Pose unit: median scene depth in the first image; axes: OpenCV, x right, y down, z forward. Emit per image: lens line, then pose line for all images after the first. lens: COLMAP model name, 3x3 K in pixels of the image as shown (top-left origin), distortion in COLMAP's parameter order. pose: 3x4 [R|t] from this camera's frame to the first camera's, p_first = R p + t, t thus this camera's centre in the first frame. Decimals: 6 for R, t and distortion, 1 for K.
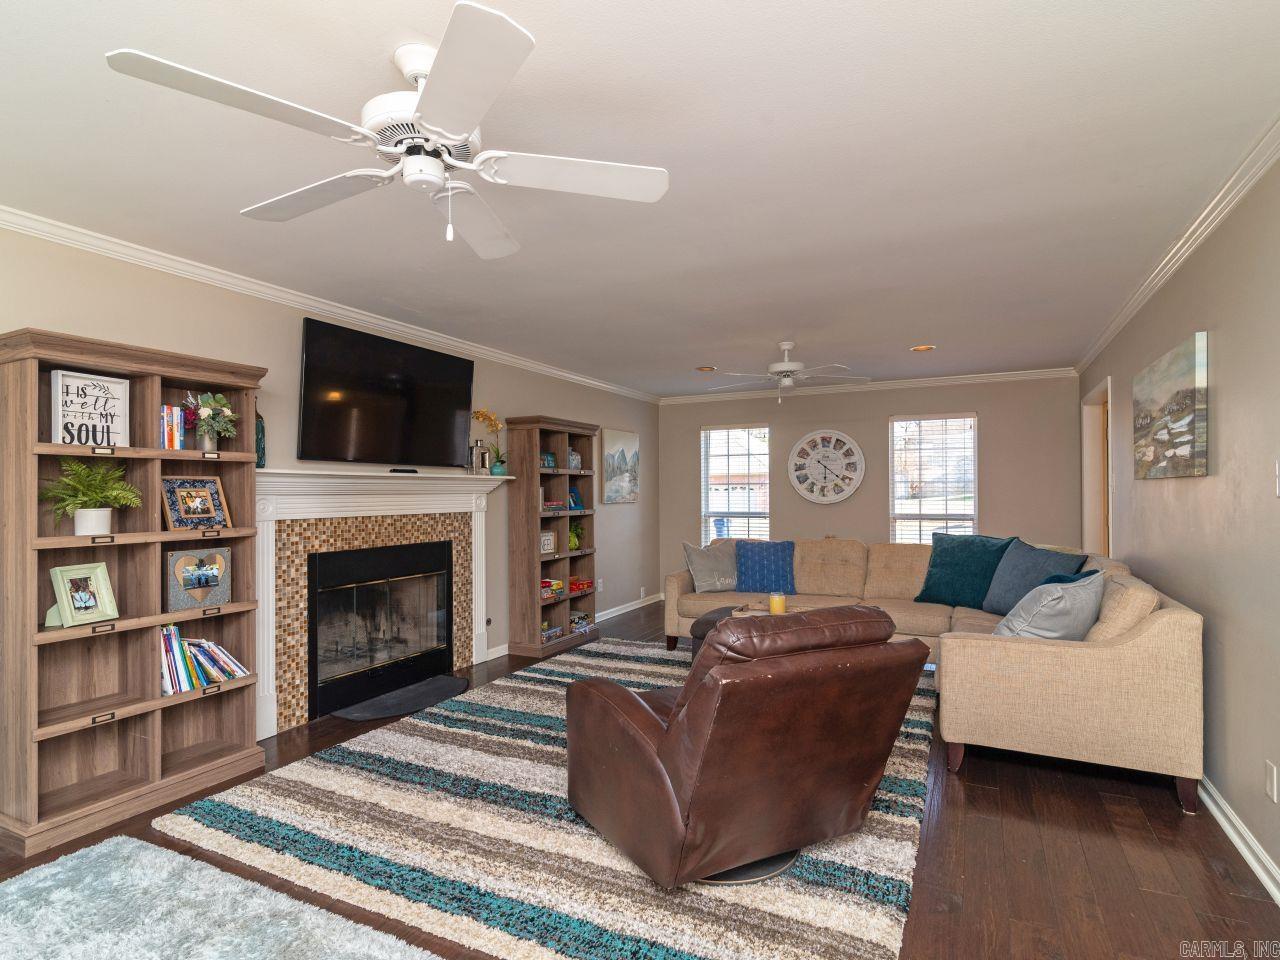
lens RADIAL K [[672.2, 0, 636.4], [0, 672.2, 483.1], [0, 0, 1]] dist [-0.001404, -0.000711]
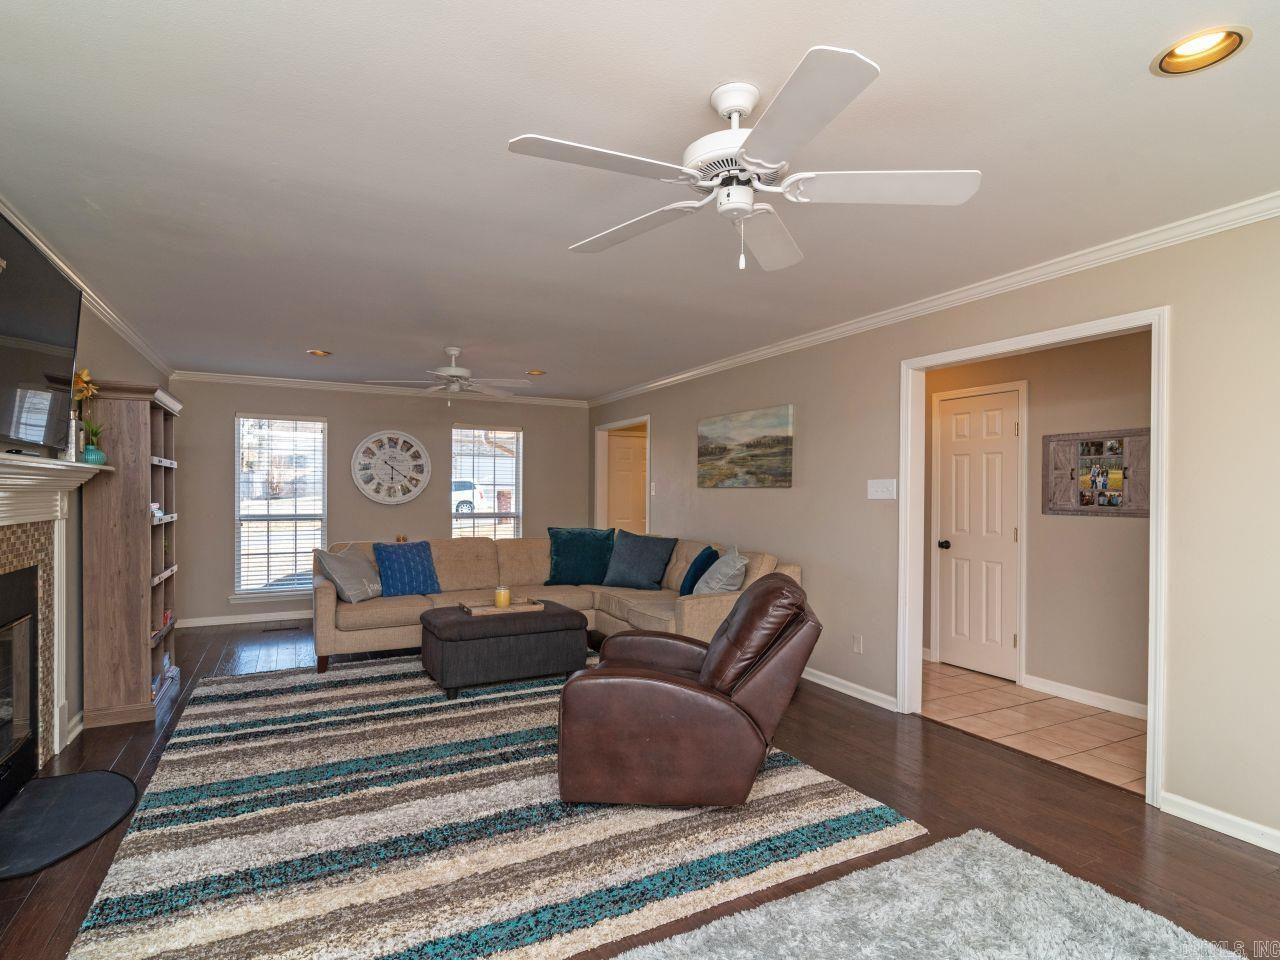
lens RADIAL K [[672.2, 0, 636.4], [0, 672.2, 483.1], [0, 0, 1]] dist [-0.001404, -0.000711]
pose [[0.581049, 0.020619, 0.813608, -0.481164], [-0.020208, 0.999736, -0.010904, 0.003764], [-0.813618, -0.010106, 0.581312, 0.180143]]
